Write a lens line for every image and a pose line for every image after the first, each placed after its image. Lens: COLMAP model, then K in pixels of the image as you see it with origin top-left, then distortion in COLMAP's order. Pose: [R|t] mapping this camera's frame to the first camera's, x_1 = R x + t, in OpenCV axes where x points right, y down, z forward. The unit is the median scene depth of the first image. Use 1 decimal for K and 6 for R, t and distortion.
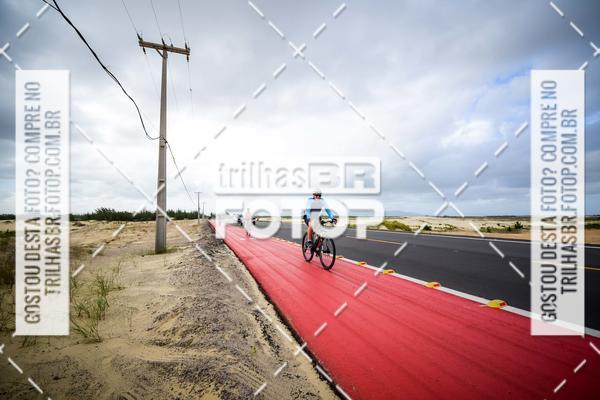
lens RADIAL K [[350.0, 0, 291.3], [0, 350.0, 184.3], [0, 0, 1]] dist [0.011425, -0.037399]
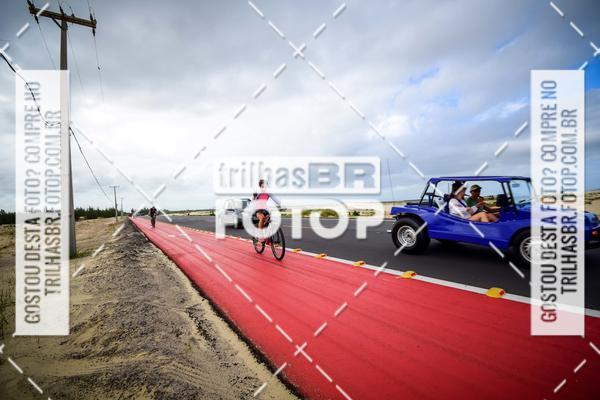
lens RADIAL K [[293.6, 0, 302.5], [0, 293.6, 196.5], [0, 0, 1]] dist [0.005107, -0.023523]
pose [[0.953663, -0.034877, 0.298849, -0.034295], [0.018688, 0.998207, 0.056861, 0.013990], [-0.300297, -0.048641, 0.952605, 0.148447]]
